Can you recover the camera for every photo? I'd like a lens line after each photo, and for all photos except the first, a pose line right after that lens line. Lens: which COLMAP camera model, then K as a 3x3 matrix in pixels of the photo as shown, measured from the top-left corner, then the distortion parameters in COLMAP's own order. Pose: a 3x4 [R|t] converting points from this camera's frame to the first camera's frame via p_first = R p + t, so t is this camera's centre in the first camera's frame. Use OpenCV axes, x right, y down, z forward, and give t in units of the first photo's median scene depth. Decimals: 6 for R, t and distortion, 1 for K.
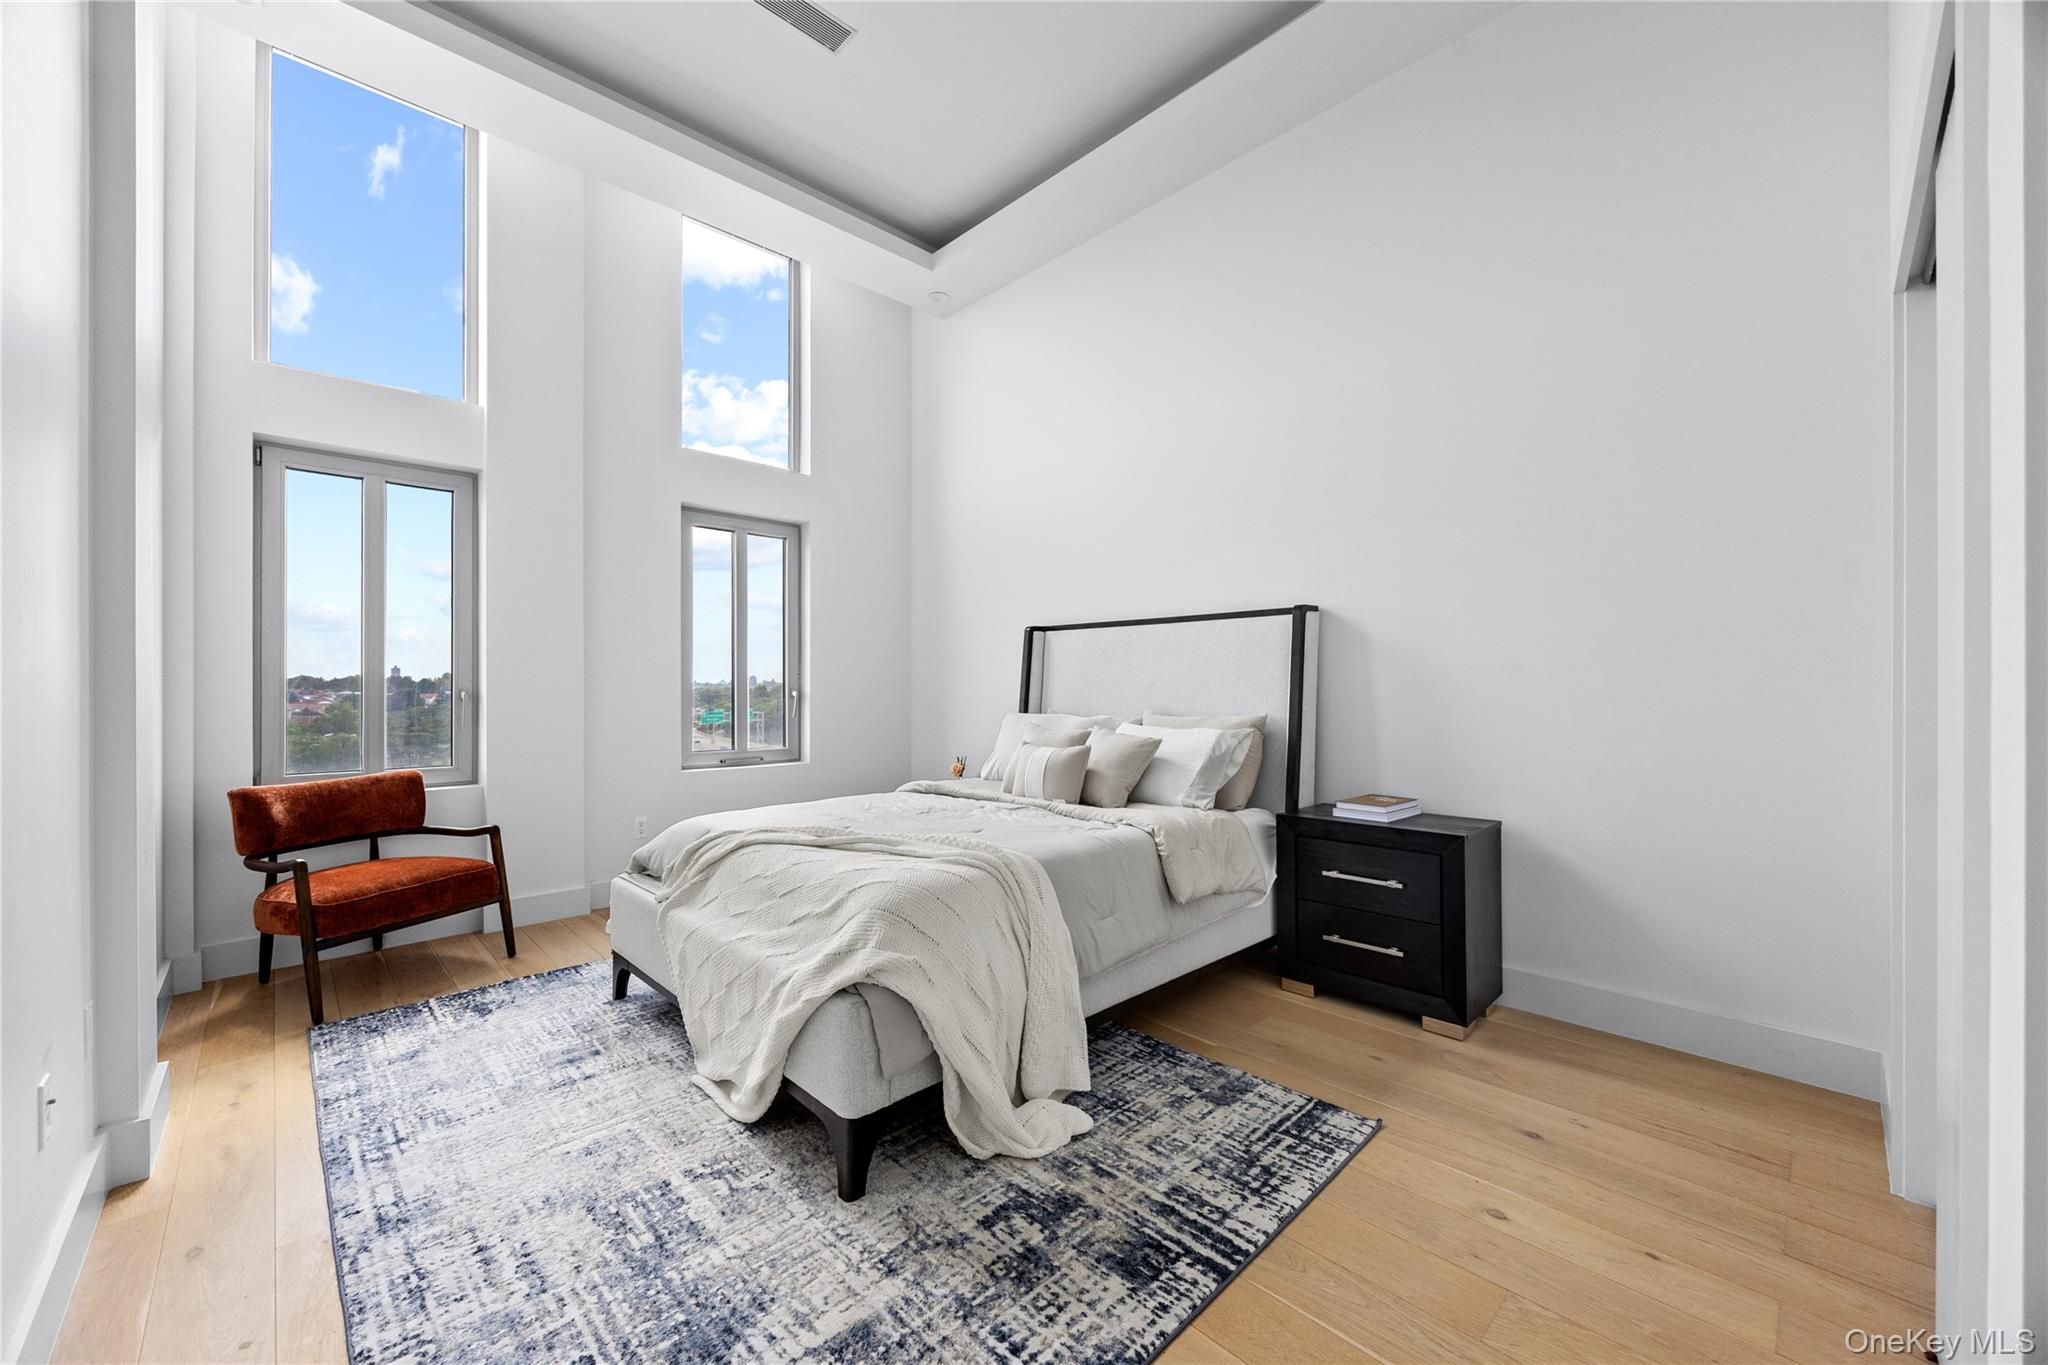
lens RADIAL K [[792.9, 0, 1020.2], [0, 792.9, 686.4], [0, 0, 1]] dist [-0.006808, 0.000210]
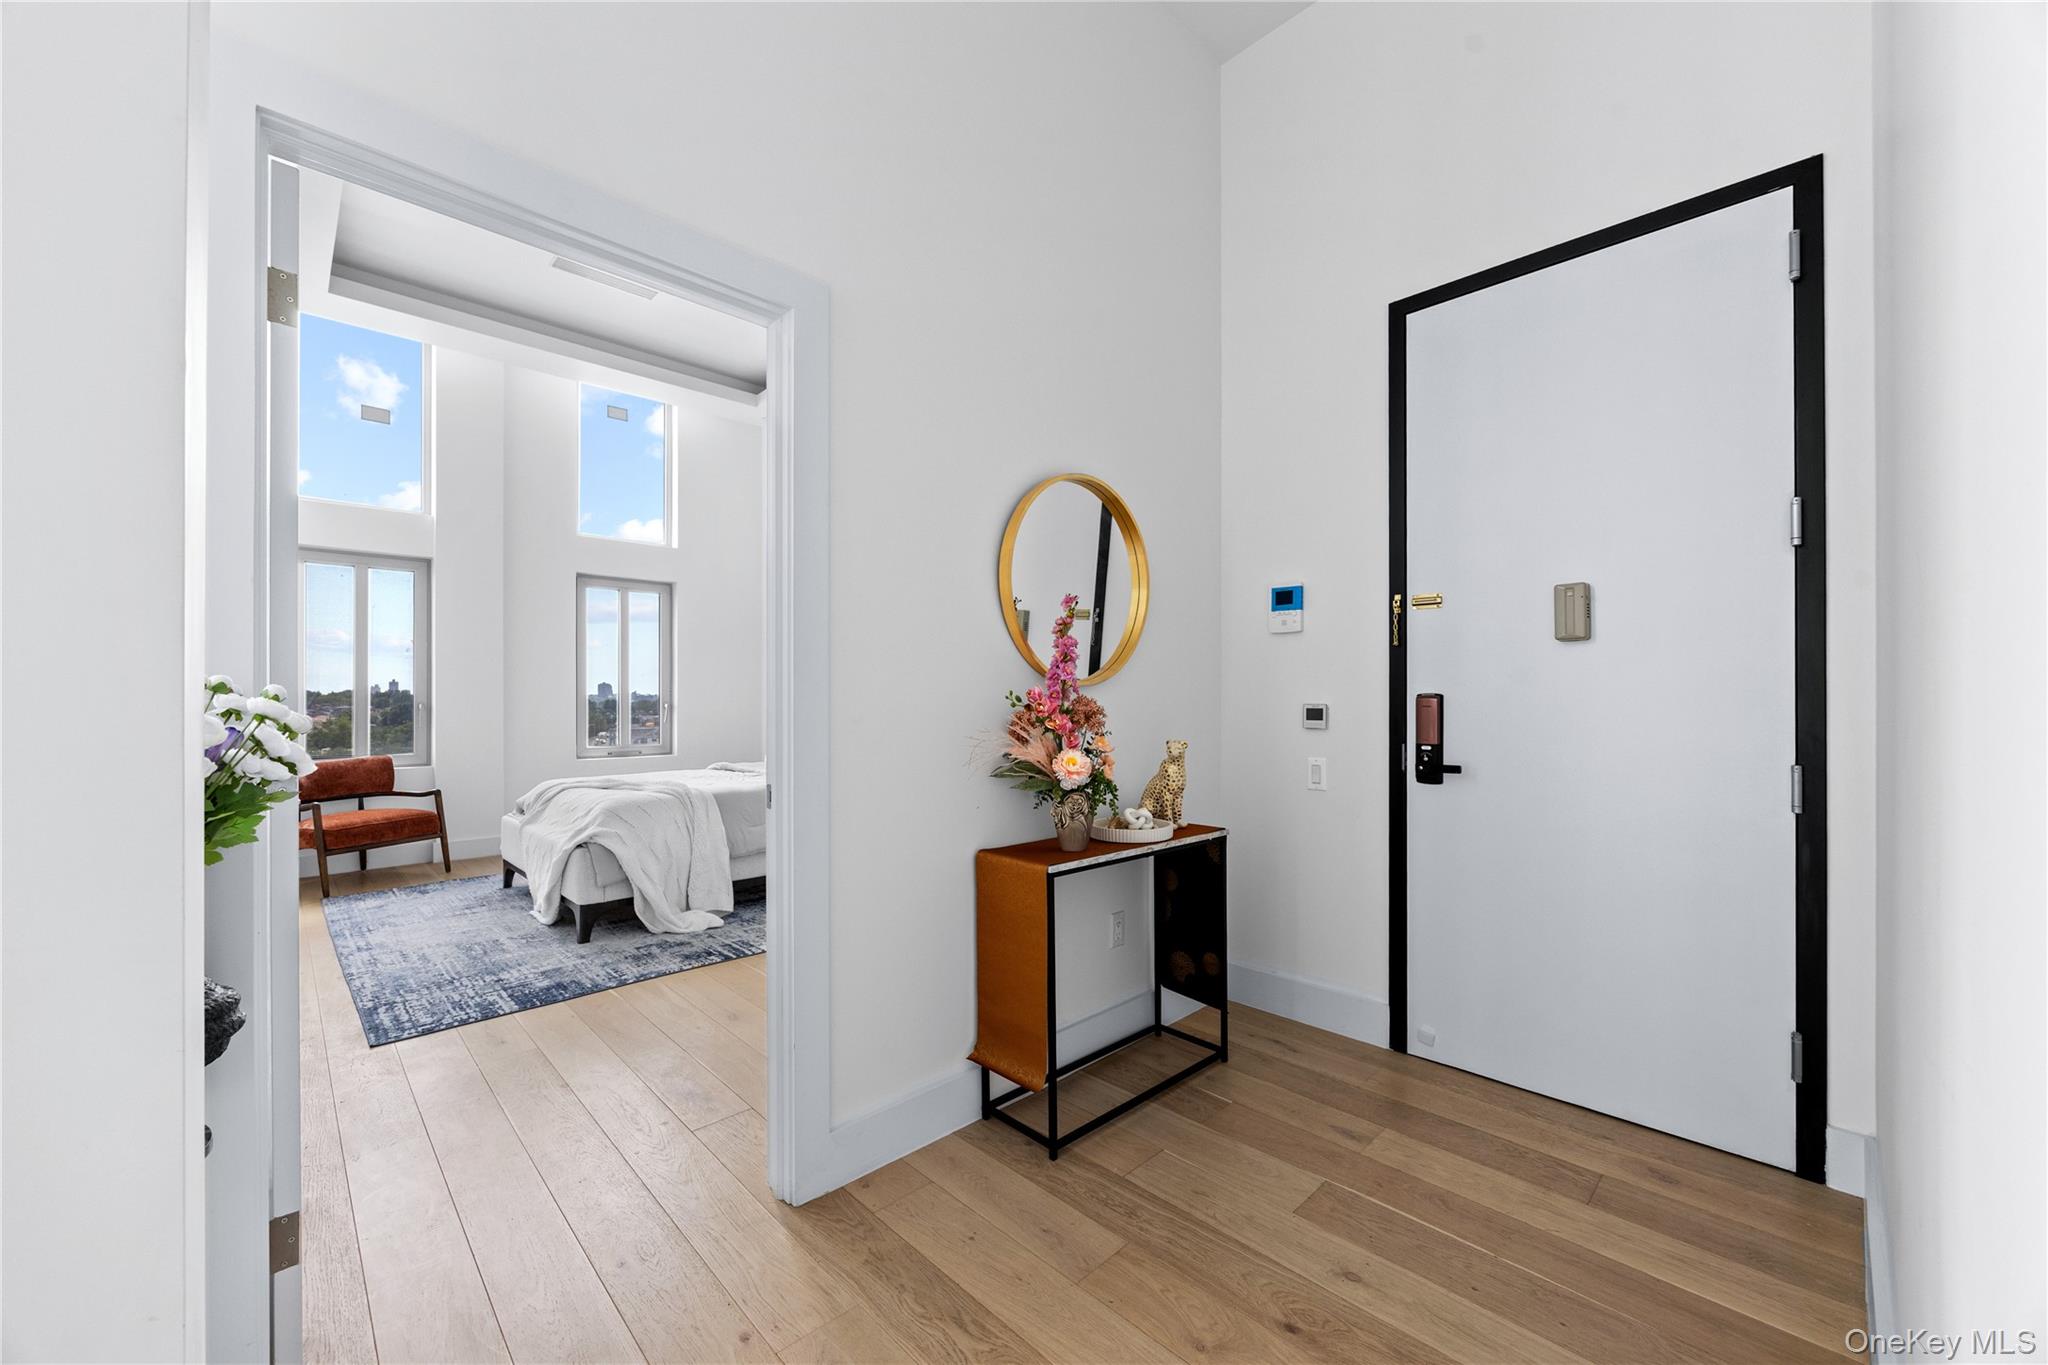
lens RADIAL K [[792.9, 0, 1026.9], [0, 792.9, 696.6], [0, 0, 1]] dist [-0.006808, 0.000210]
pose [[0.999964, -0.005463, 0.006540, 0.685930], [0.005464, 0.999985, -0.000200, -0.004540], [-0.006538, 0.000235, 0.999979, -0.799152]]
